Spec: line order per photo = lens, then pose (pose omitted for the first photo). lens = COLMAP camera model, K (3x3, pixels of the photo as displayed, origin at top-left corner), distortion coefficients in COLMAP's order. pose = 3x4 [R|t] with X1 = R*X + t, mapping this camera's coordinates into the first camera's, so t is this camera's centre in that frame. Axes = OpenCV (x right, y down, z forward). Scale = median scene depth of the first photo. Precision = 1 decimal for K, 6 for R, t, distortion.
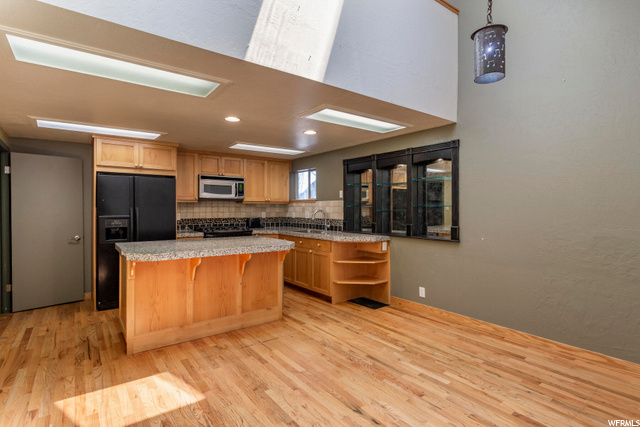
lens RADIAL K [[315.4, 0, 320.4], [0, 315.4, 208.6], [0, 0, 1]] dist [0.002512, 0.000249]
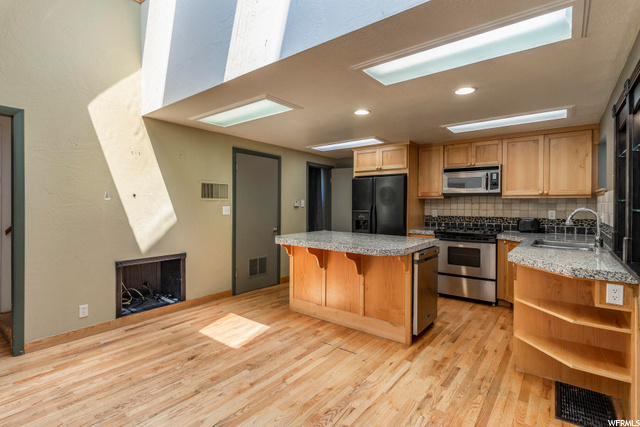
lens RADIAL K [[315.4, 0, 320.4], [0, 315.4, 208.6], [0, 0, 1]] dist [0.002512, 0.000249]
pose [[0.269409, 0.013364, -0.962933, 0.469830], [-0.002141, 0.999910, 0.013279, -0.001562], [0.963024, -0.001516, 0.269413, 0.468555]]
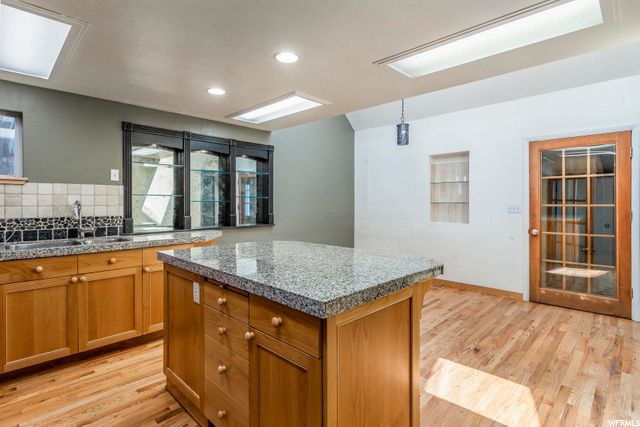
lens RADIAL K [[341.5, 0, 321.6], [0, 341.5, 200.7], [0, 0, 1]] dist [0.001750, 0.000089]
pose [[-0.170611, 0.000168, 0.985338, -0.737164], [-0.003790, 0.999992, -0.000827, 0.003781], [-0.985331, -0.003876, -0.170609, 0.794572]]
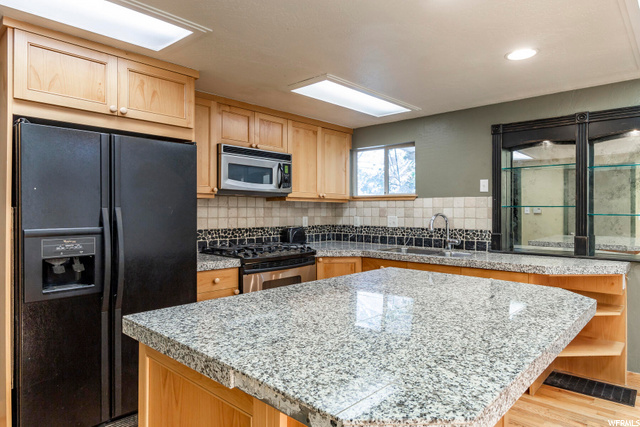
lens RADIAL K [[371.1, 0, 320.0], [0, 371.1, 213.5], [0, 0, 1]] dist [-0.001686, -0.000081]
pose [[0.982347, -0.000026, 0.187066, -0.389093], [-0.001433, 0.999970, 0.007664, 0.000090], [-0.187061, -0.007797, 0.982317, 0.442518]]
